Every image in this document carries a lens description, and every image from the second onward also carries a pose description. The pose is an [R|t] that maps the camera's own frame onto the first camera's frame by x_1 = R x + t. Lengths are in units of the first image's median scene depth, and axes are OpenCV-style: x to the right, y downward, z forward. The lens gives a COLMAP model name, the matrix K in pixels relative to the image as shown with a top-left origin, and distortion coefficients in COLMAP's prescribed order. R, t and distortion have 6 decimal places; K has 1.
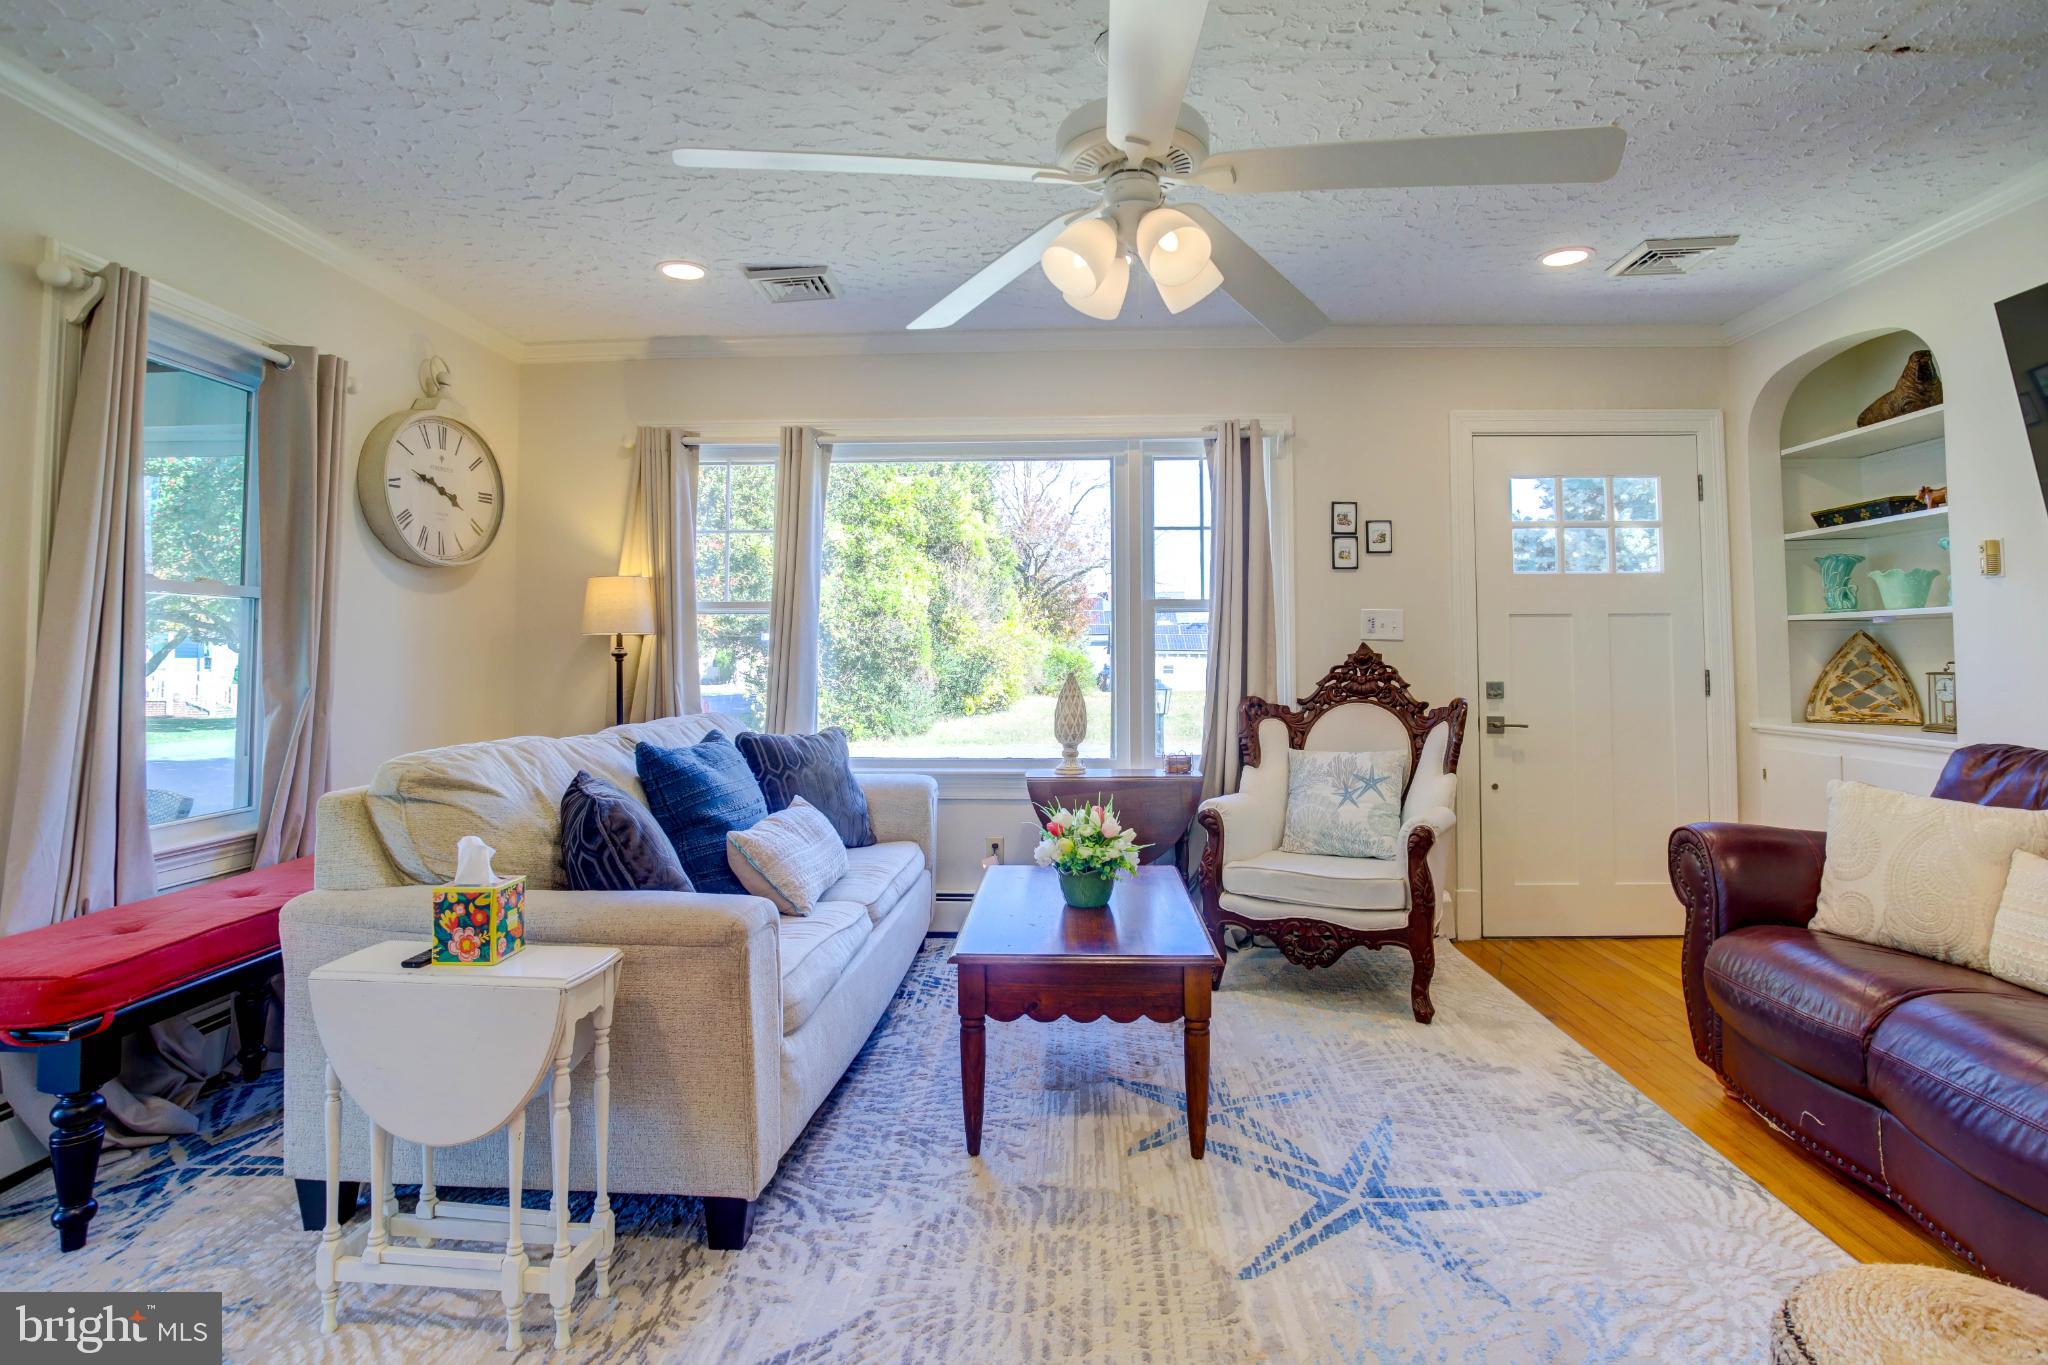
lens RADIAL K [[1032.3, 0, 1030.8], [0, 1032.3, 604.7], [0, 0, 1]] dist [-0.050596, 0.023524]
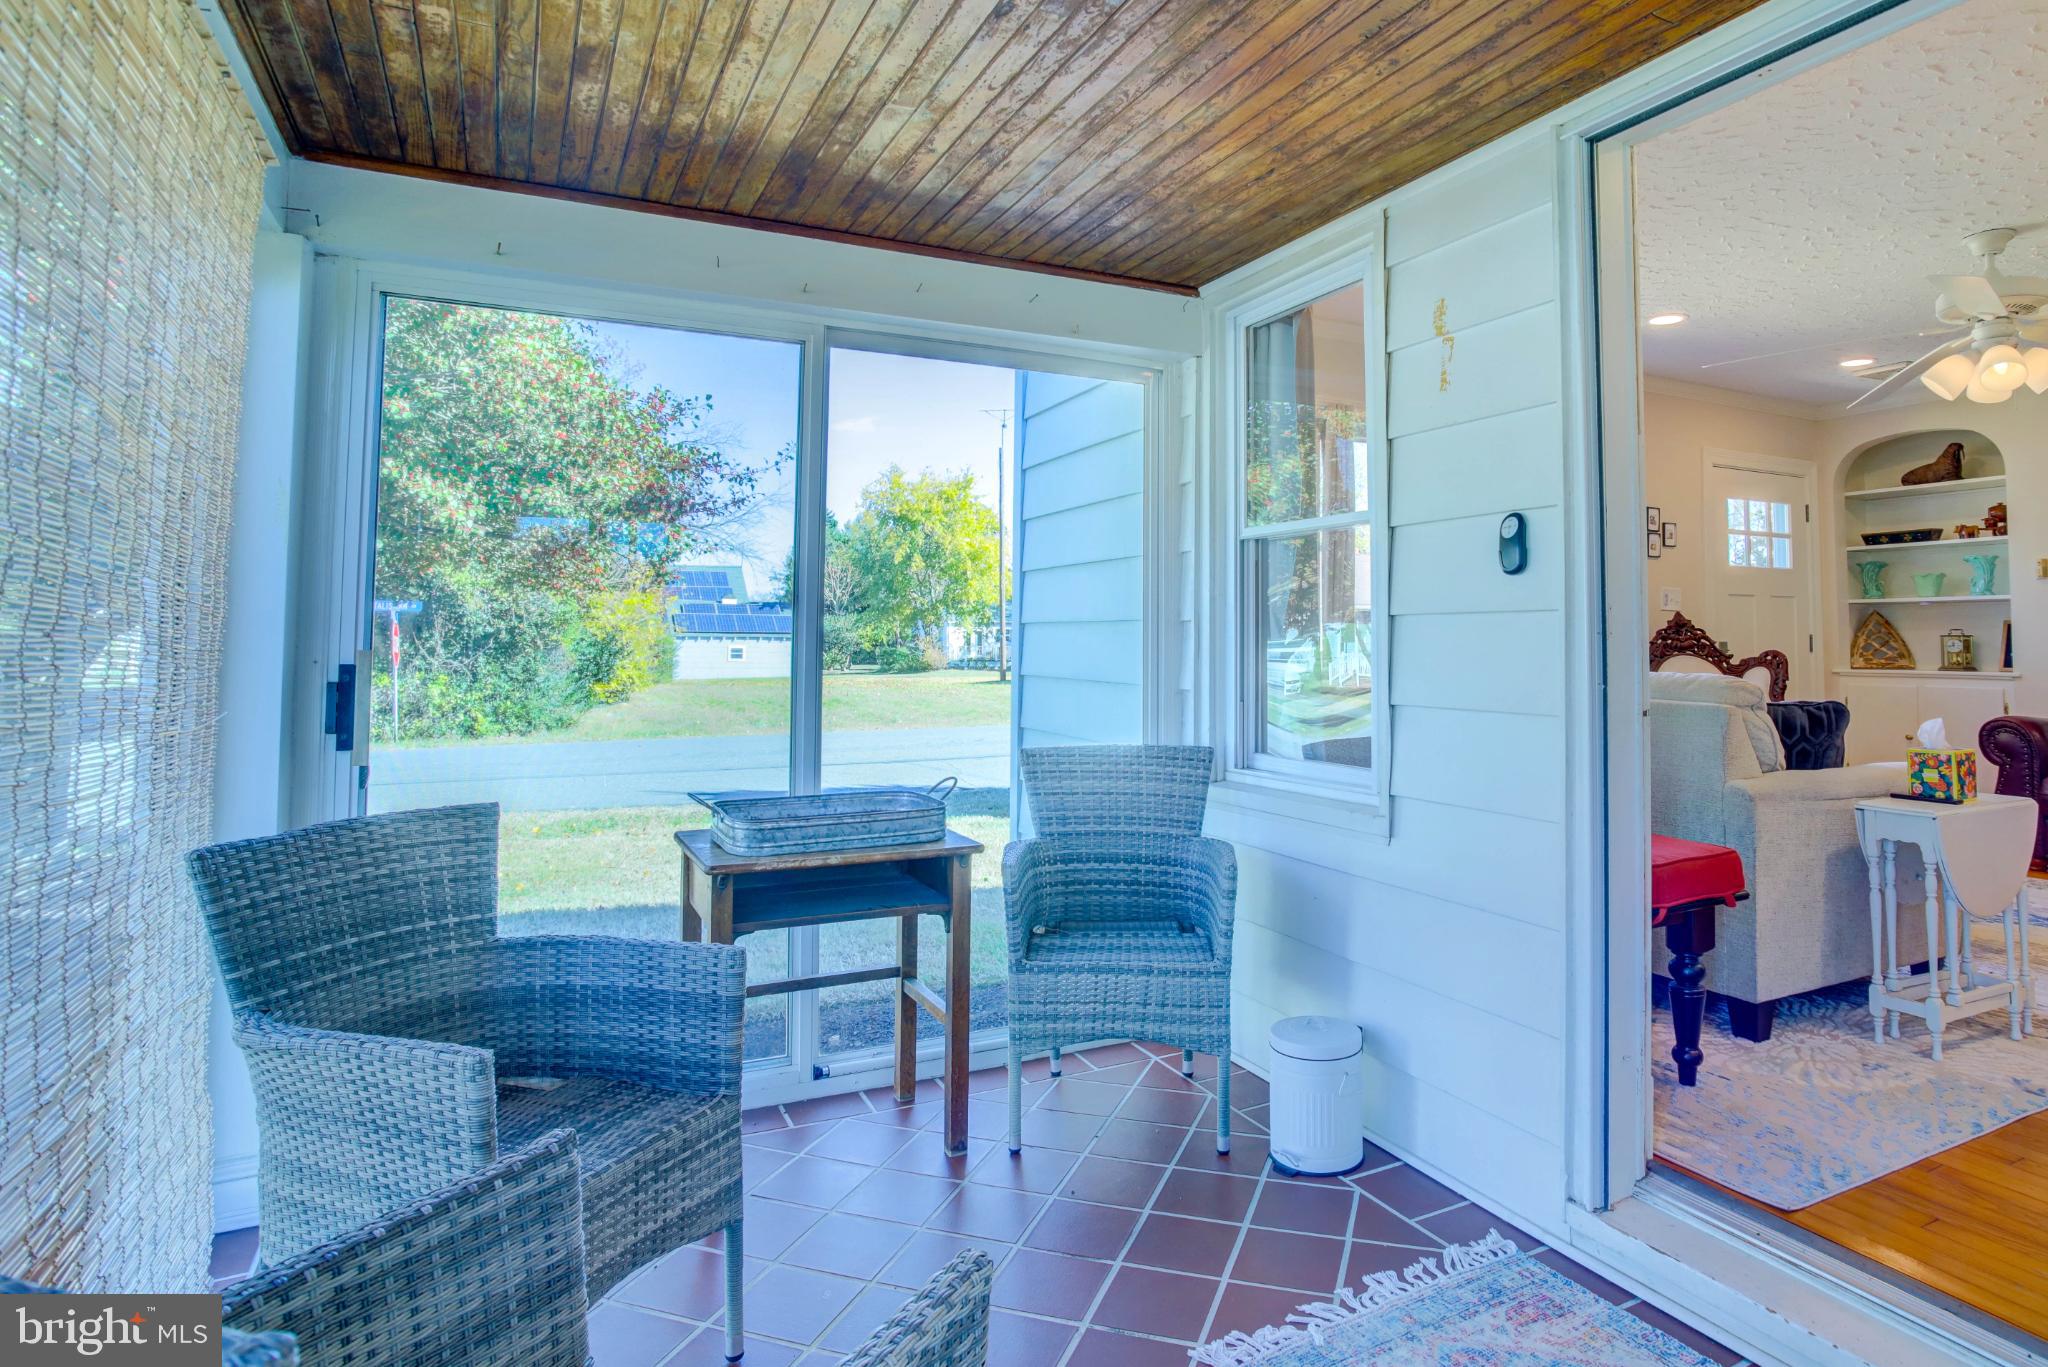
lens RADIAL K [[1134.0, 0, 1091.5], [0, 1134.0, 576.9], [0, 0, 1]] dist [-0.057072, 0.032790]
pose [[0.866785, 0.034557, 0.497483, -1.082728], [-0.030714, 0.999402, -0.015906, 0.037198], [-0.497735, -0.001492, 0.867328, 0.094727]]
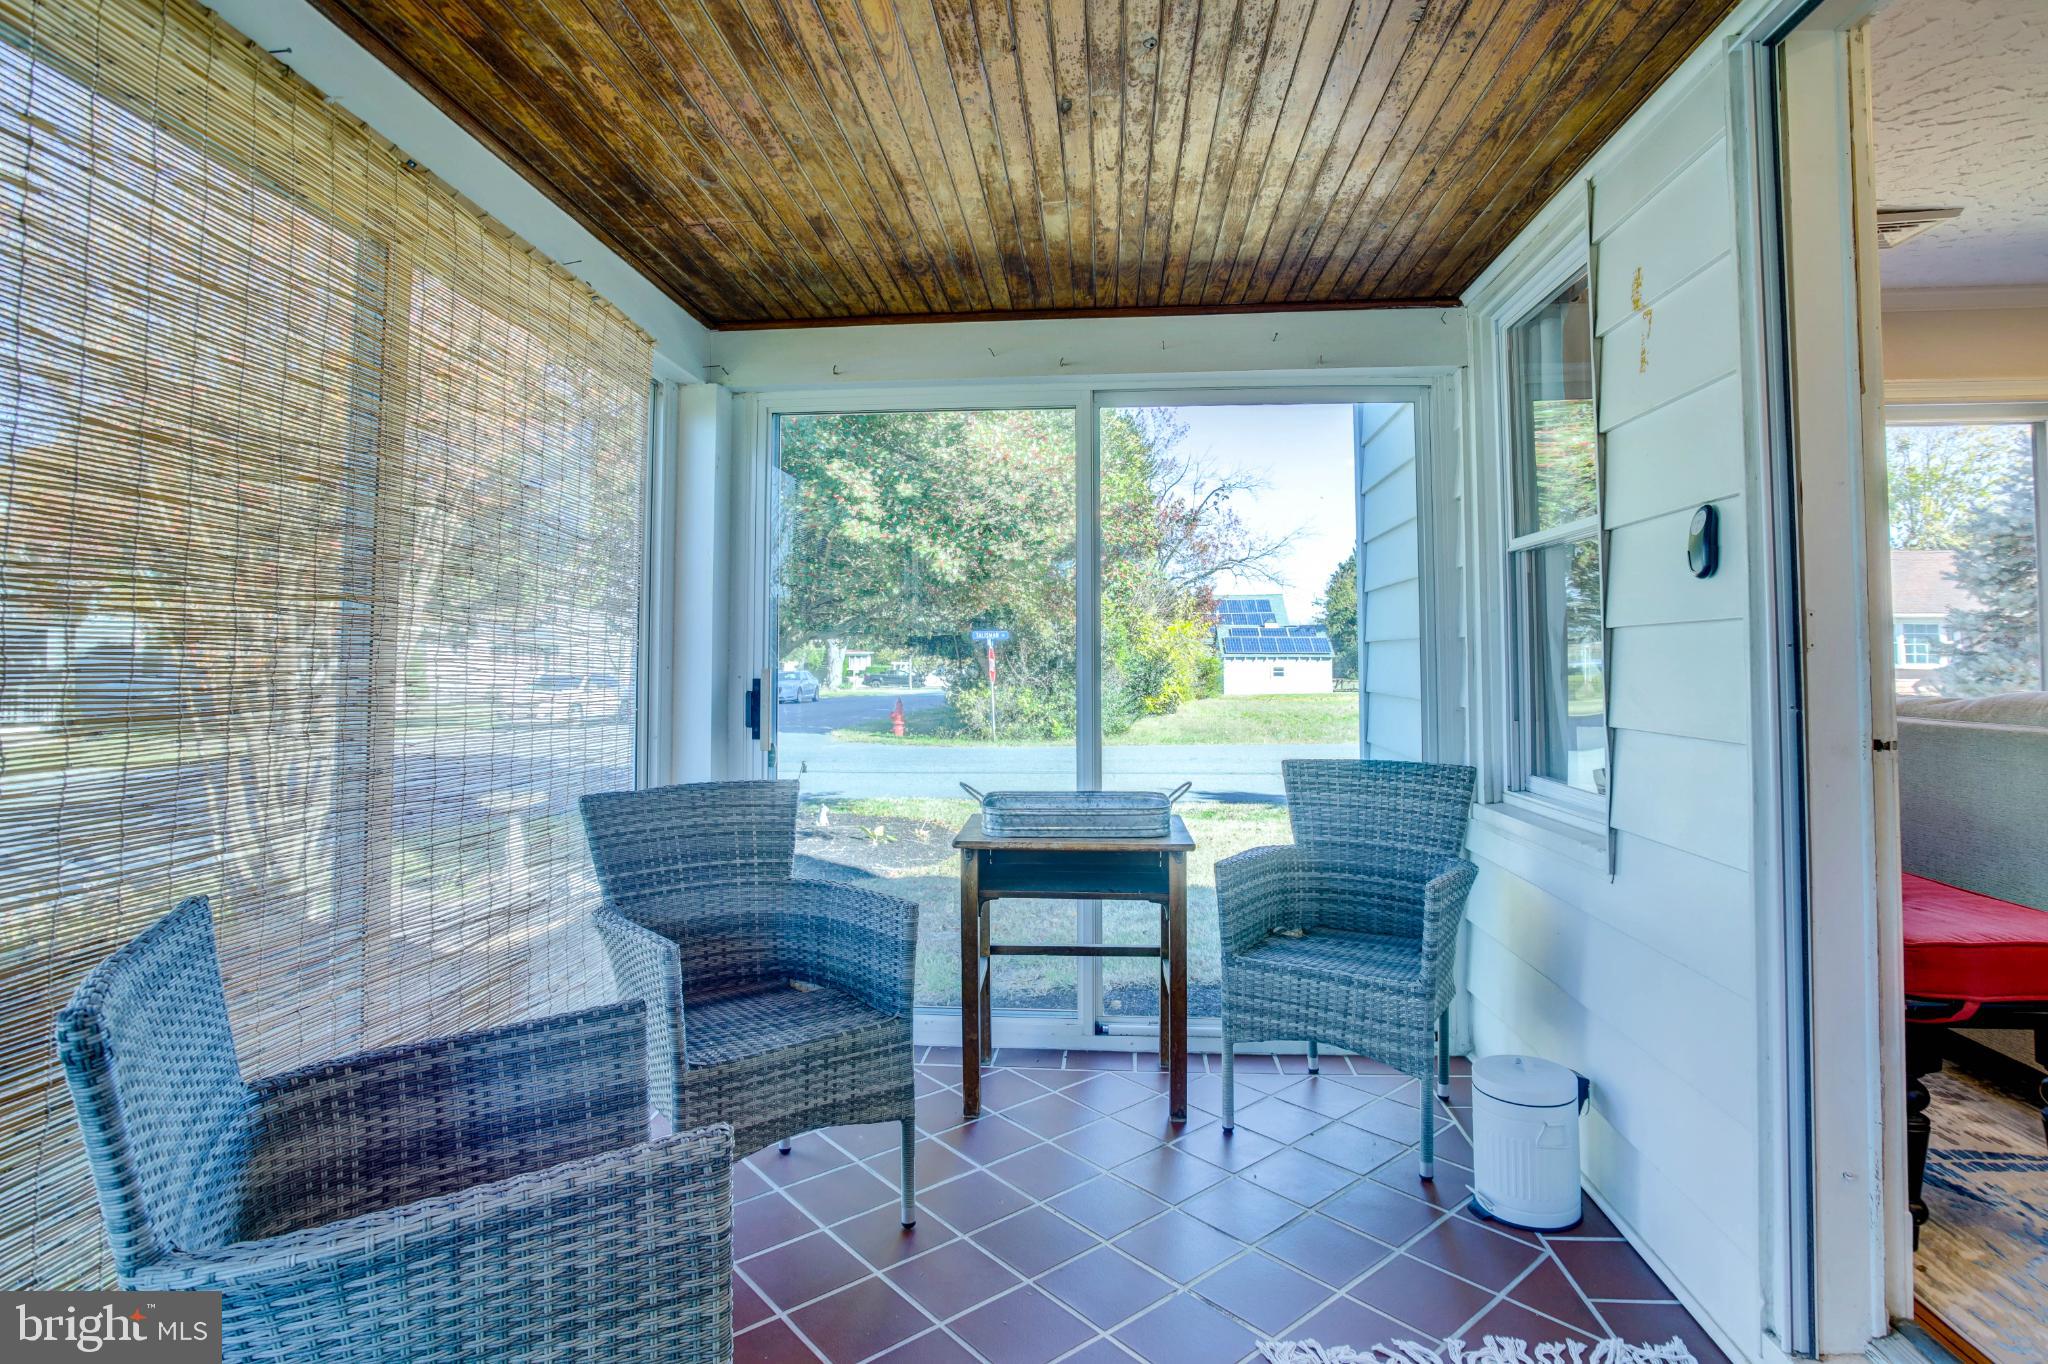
lens RADIAL K [[1032.3, 0, 1030.8], [0, 1032.3, 604.2], [0, 0, 1]] dist [-0.050596, 0.023524]
pose [[0.999329, -0.000475, -0.036617, -0.878519], [0.000289, 0.999987, -0.005065, 0.033810], [0.036619, 0.005051, 0.999317, 0.030052]]
